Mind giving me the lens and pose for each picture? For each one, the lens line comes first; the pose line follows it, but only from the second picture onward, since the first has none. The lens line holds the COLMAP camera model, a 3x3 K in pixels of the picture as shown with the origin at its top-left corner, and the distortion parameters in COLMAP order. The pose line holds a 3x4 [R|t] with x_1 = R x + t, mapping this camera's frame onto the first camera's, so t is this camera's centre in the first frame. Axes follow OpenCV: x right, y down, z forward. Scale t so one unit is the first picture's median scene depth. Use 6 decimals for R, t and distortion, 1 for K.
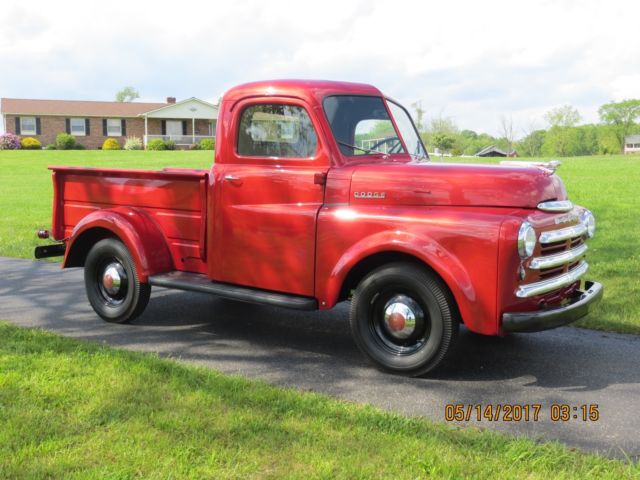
lens RADIAL K [[705.6, 0, 320.0], [0, 705.6, 240.0], [0, 0, 1]] dist [0.007646, 0.016064]
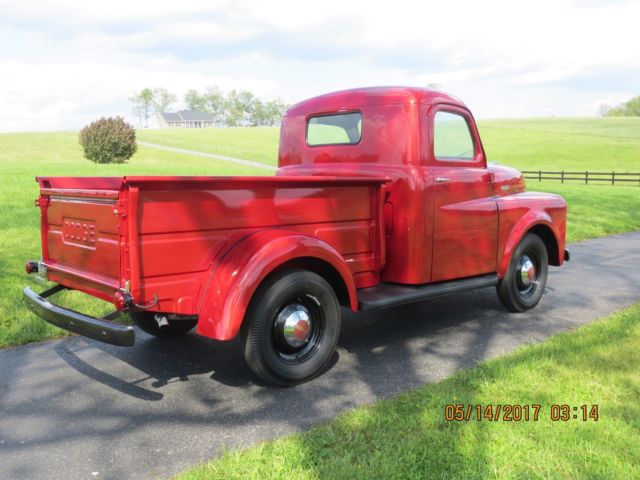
lens RADIAL K [[632.3, 0, 320.0], [0, 632.3, 240.0], [0, 0, 1]] dist [-0.001415, 0.004567]
pose [[0.230778, -0.125646, 0.964860, -0.823556], [0.107902, 0.988816, 0.102957, -0.088967], [-0.967005, 0.080350, 0.241754, 0.736034]]
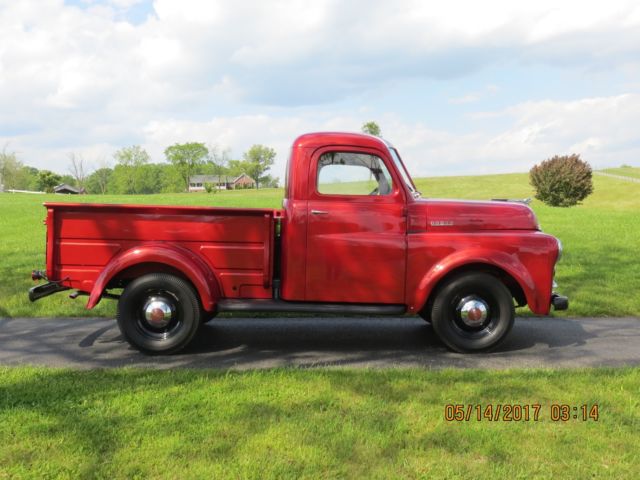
lens RADIAL K [[705.6, 0, 320.0], [0, 705.6, 240.0], [0, 0, 1]] dist [0.007646, 0.016064]
pose [[0.827224, -0.031482, 0.560990, -0.606888], [0.061107, 0.997548, -0.034127, -0.000235], [-0.558540, 0.062511, 0.827119, 0.013907]]
